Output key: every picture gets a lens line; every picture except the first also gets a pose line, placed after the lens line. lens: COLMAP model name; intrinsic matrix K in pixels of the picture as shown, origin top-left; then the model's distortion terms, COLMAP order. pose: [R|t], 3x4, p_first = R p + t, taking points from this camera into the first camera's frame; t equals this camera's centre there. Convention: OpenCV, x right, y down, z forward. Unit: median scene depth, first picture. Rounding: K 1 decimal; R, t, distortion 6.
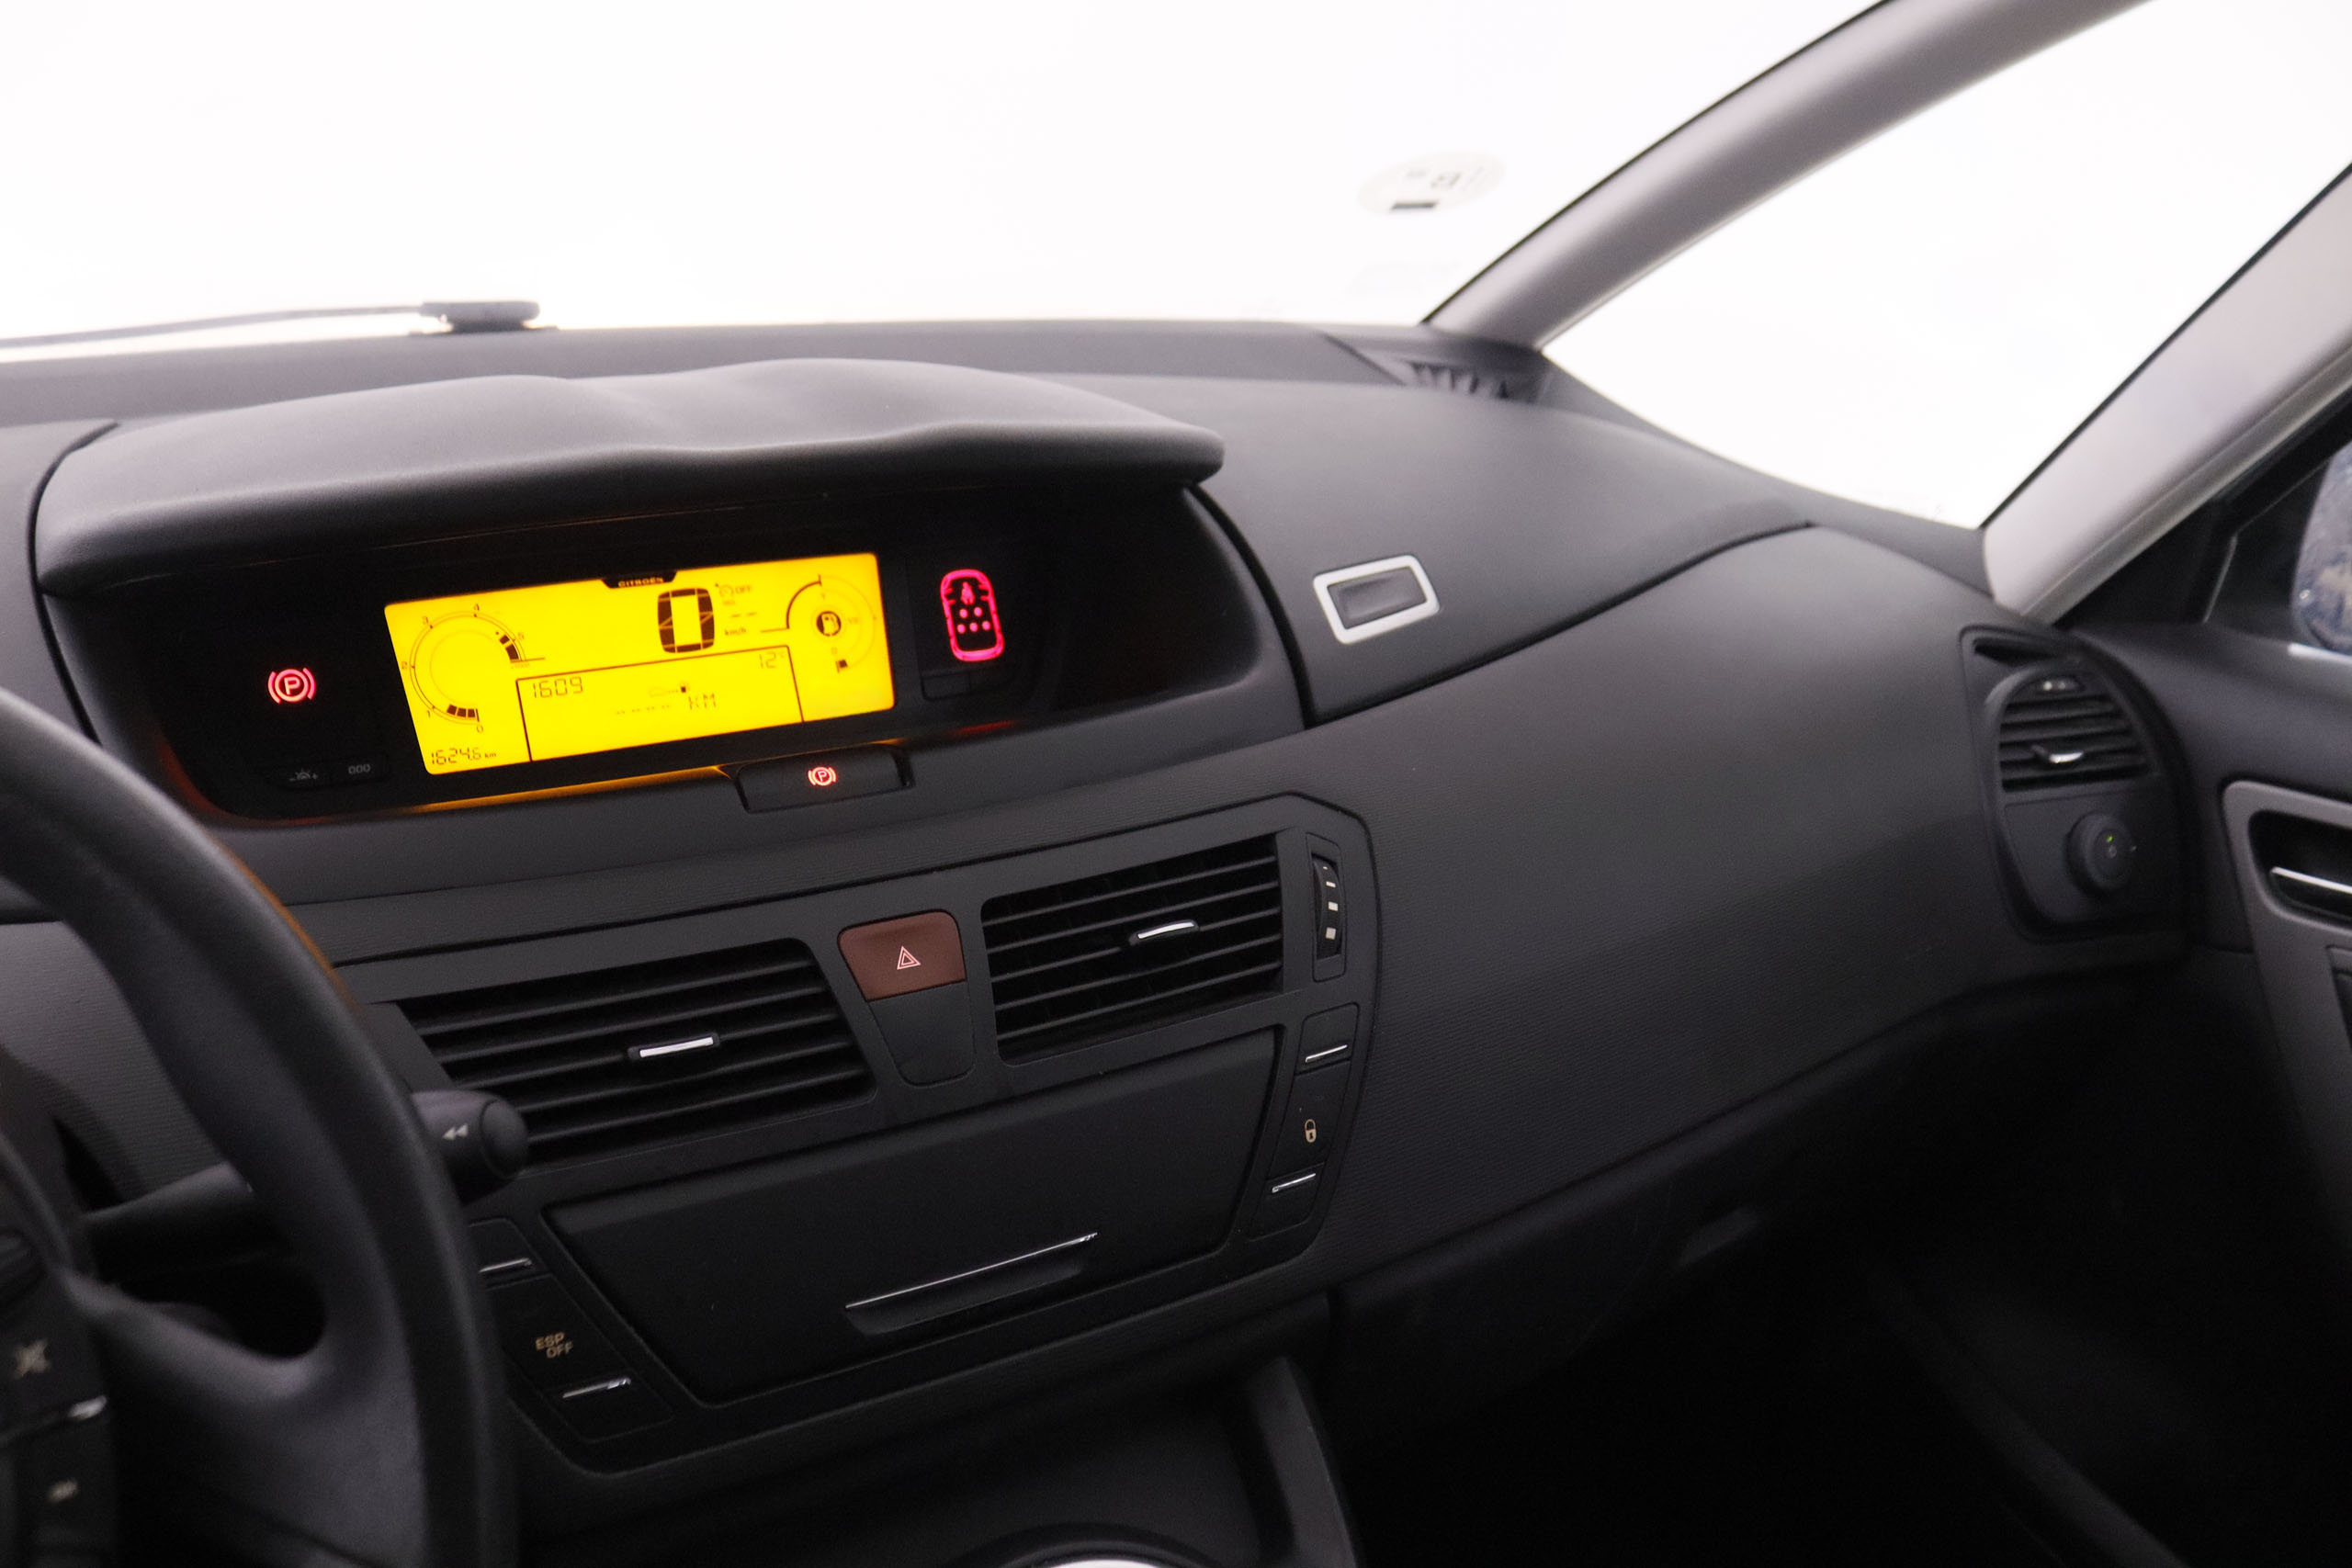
lens RADIAL K [[1939.3, 0, 1176.0], [0, 1939.3, 784.0], [0, 0, 1]] dist [-0.155350, 0.111733]
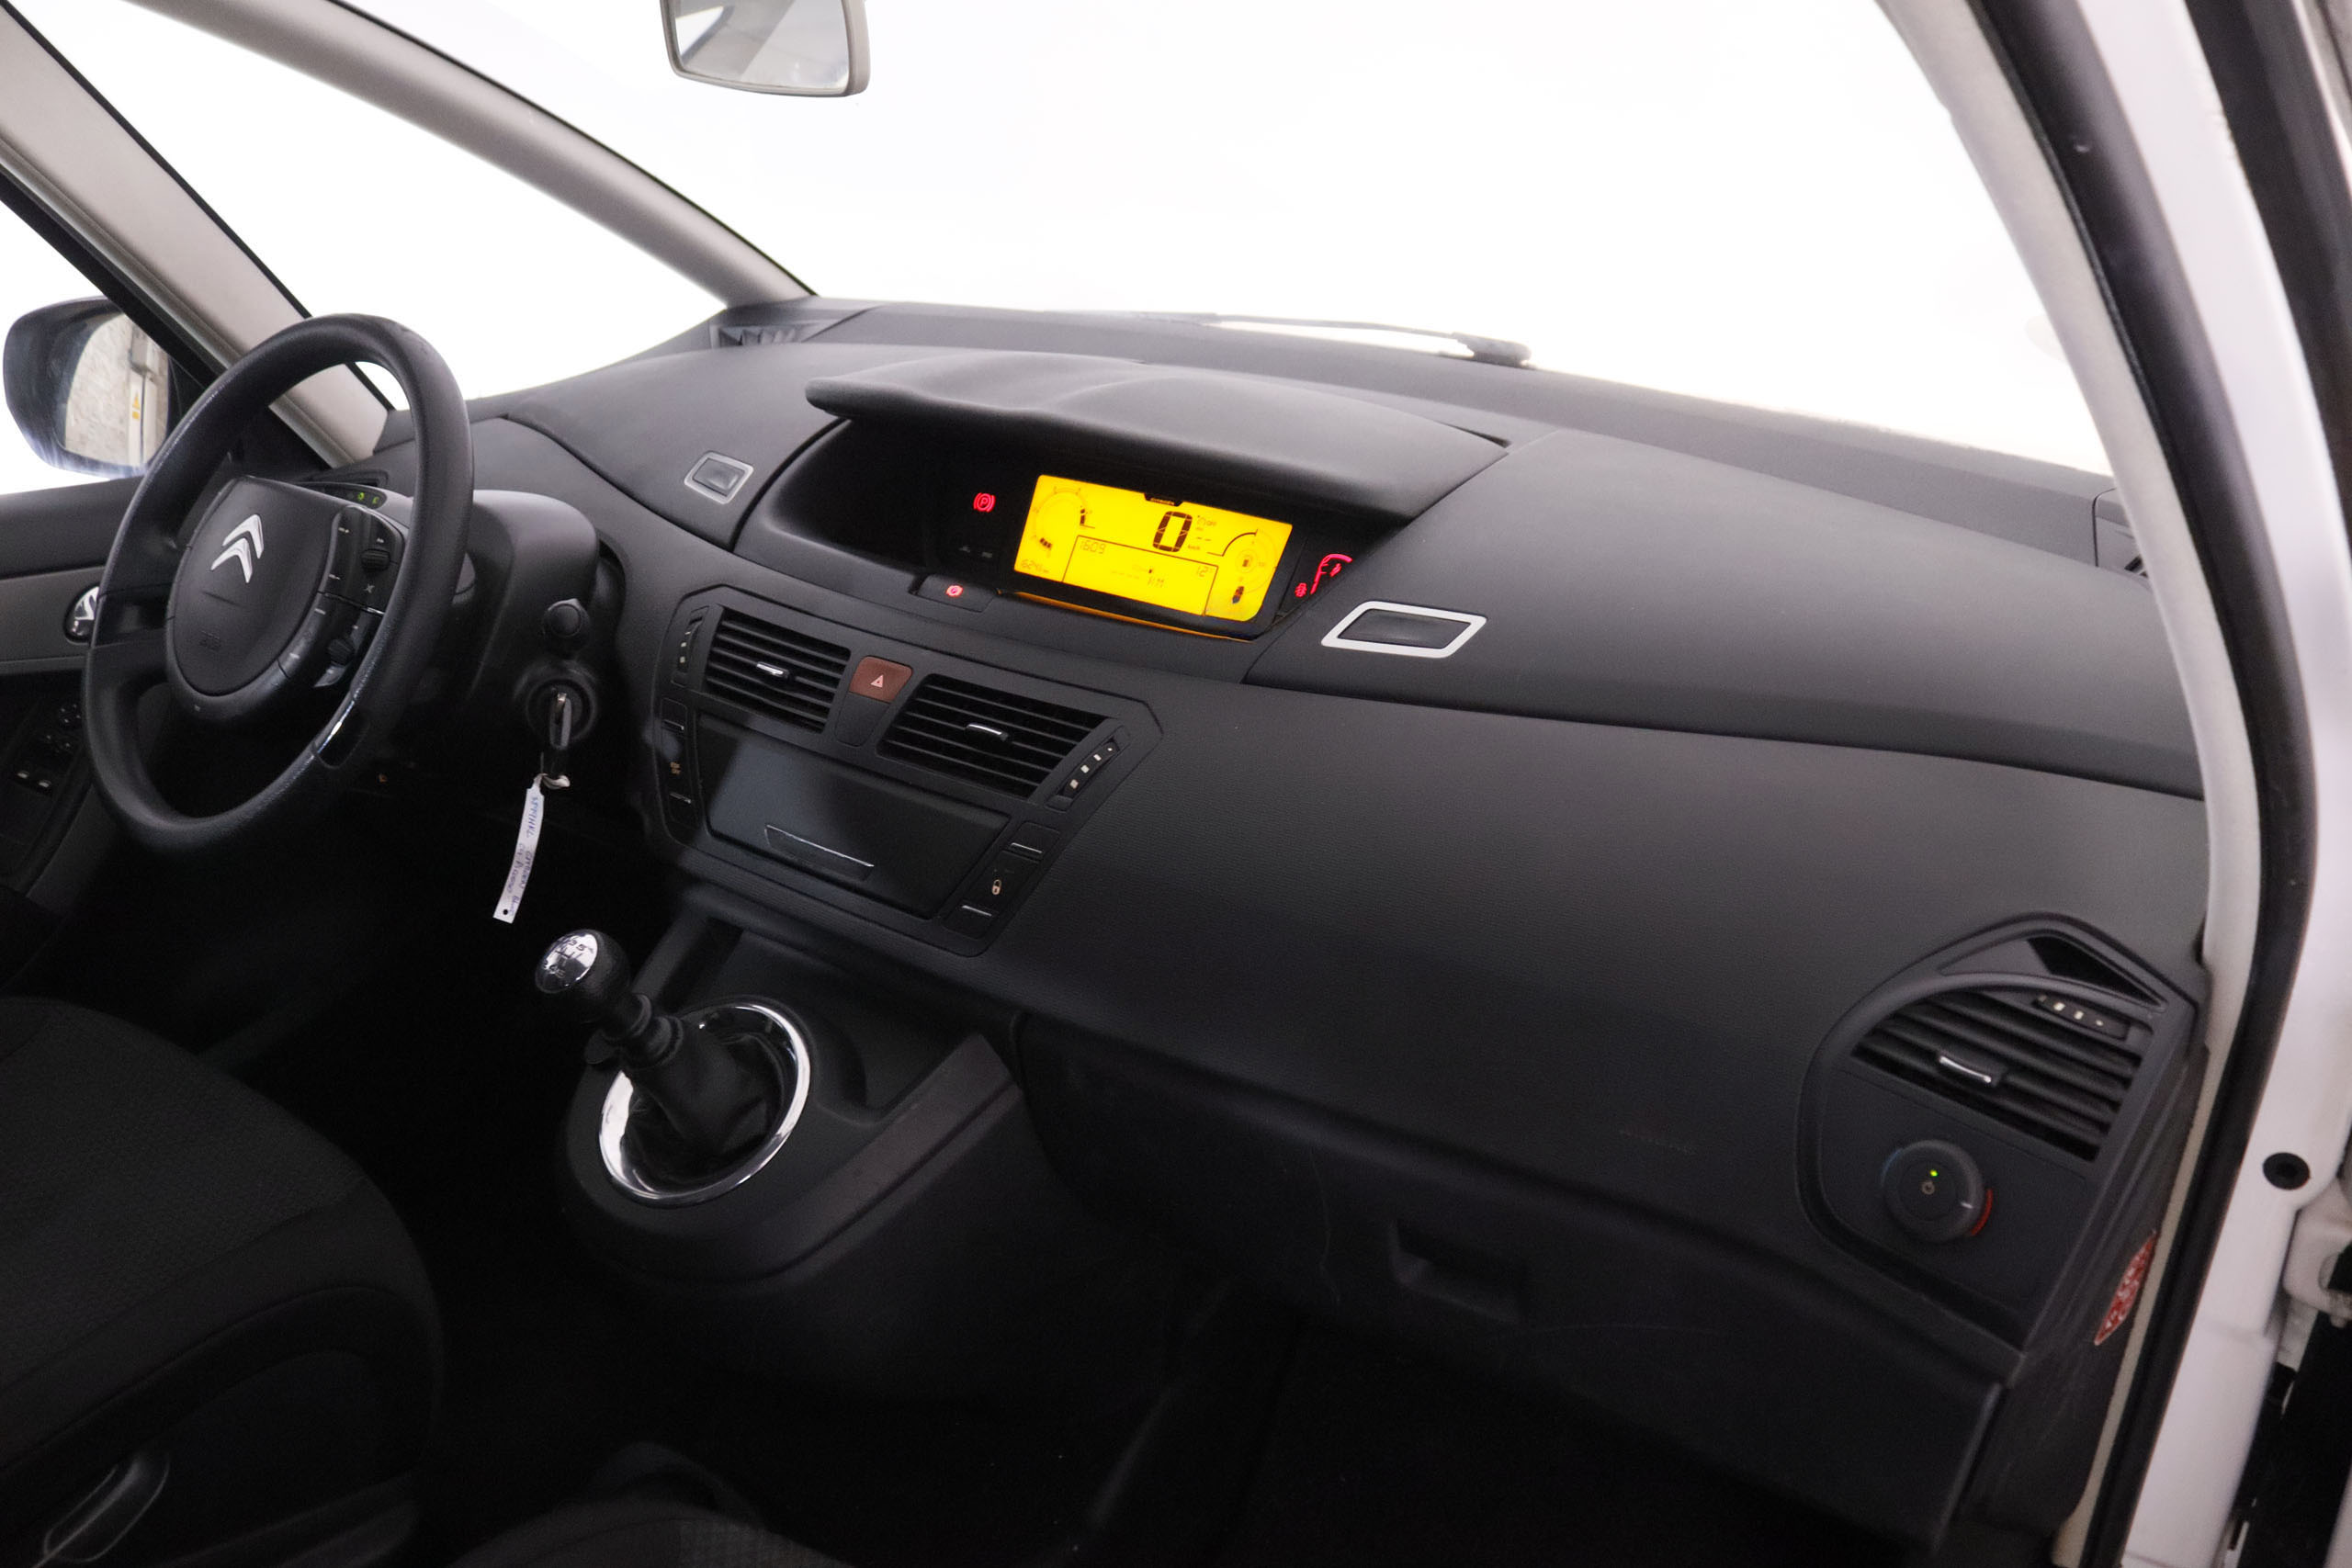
lens RADIAL K [[1939.3, 0, 1176.0], [0, 1939.3, 784.0], [0, 0, 1]] dist [-0.155350, 0.111733]
pose [[0.357757, 0.310697, -0.880612, 1.181944], [-0.337144, 0.922395, 0.188472, -0.190817], [0.870830, 0.229466, 0.434743, 0.357433]]
